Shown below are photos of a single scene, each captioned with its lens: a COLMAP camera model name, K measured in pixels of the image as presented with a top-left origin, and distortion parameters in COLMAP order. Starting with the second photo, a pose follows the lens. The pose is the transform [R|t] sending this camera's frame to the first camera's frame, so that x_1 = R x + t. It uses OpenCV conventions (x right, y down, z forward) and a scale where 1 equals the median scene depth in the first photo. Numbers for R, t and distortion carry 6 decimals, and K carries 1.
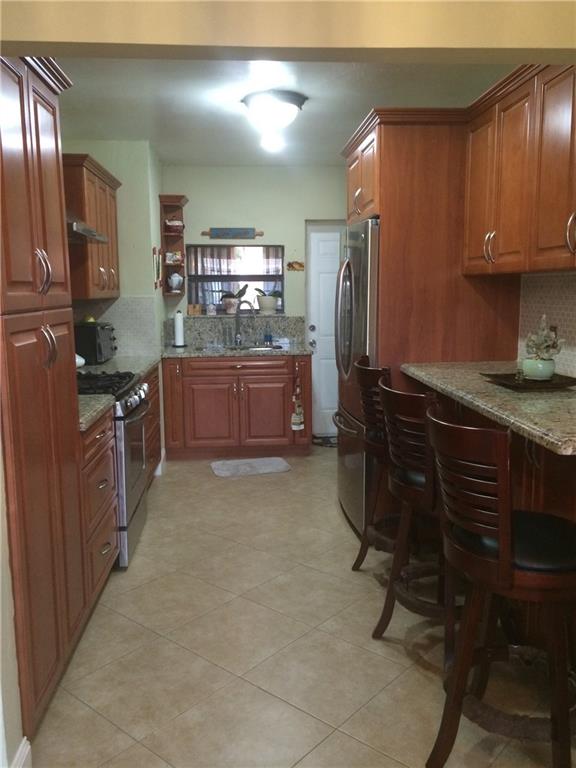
lens RADIAL K [[659.0, 0, 289.6], [0, 659.0, 384.6], [0, 0, 1]] dist [0.064113, -0.010703]
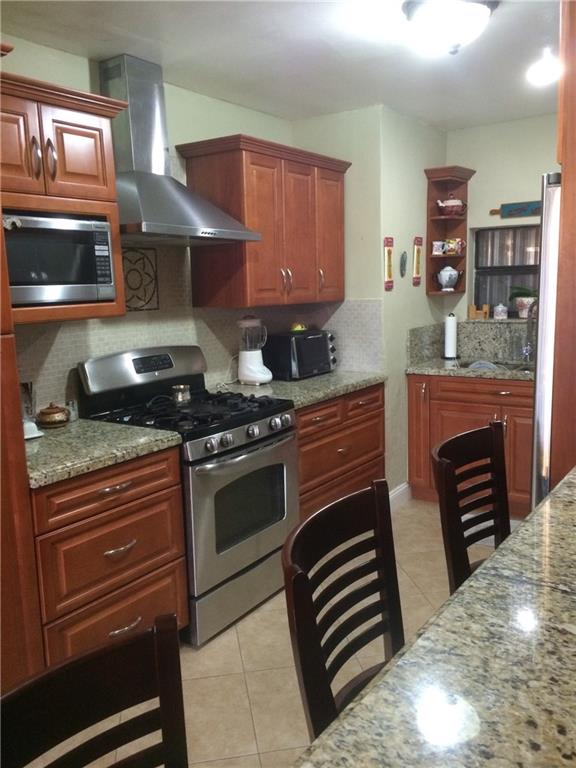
lens RADIAL K [[659.0, 0, 287.8], [0, 659.0, 383.1], [0, 0, 1]] dist [0.064113, -0.010703]
pose [[0.776050, 0.082504, -0.625252, 0.188954], [-0.069177, 0.996560, 0.045639, -0.052346], [0.626867, 0.007835, 0.779087, 0.262539]]
